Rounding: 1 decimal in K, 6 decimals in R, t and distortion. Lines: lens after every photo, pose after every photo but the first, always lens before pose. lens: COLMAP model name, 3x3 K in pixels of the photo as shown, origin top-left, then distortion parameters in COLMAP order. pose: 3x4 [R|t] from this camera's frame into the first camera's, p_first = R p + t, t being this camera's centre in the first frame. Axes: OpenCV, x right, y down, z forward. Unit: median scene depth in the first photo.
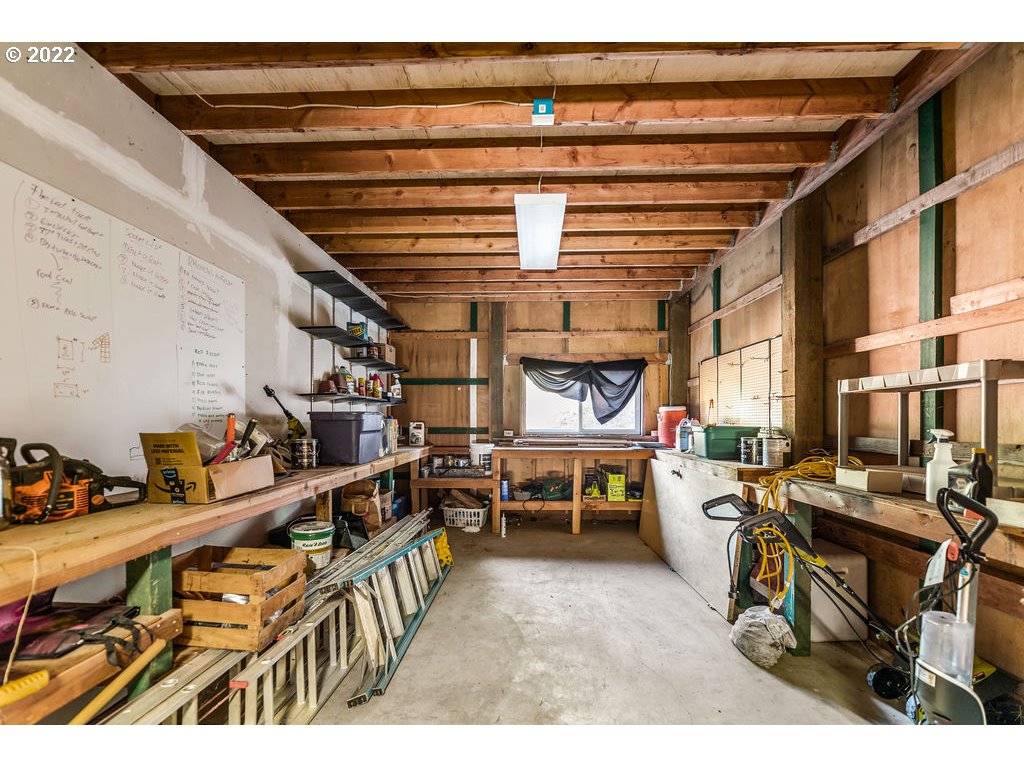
lens RADIAL K [[420.5, 0, 512.6], [0, 420.5, 412.1], [0, 0, 1]] dist [0.000656, 0.000118]
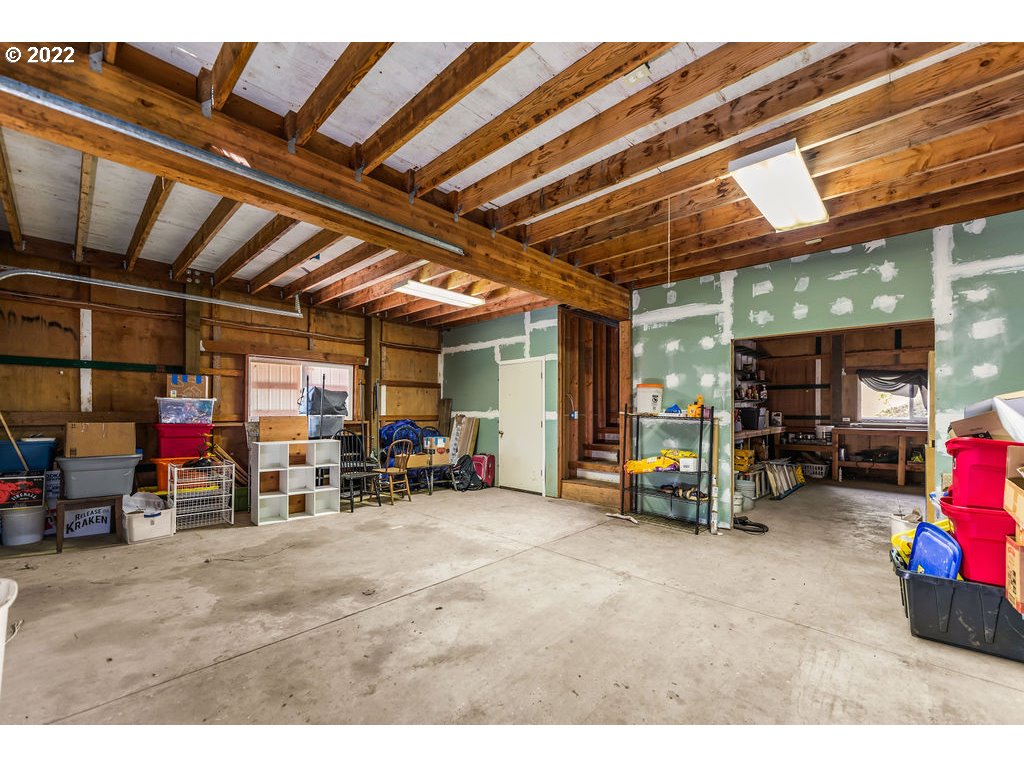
lens RADIAL K [[420.5, 0, 512.6], [0, 420.5, 412.1], [0, 0, 1]] dist [0.000656, 0.000118]
pose [[0.750154, 0.002569, -0.661258, 0.093855], [0.008769, 0.999866, 0.013832, -0.008464], [0.661205, -0.016175, 0.750031, -0.977266]]
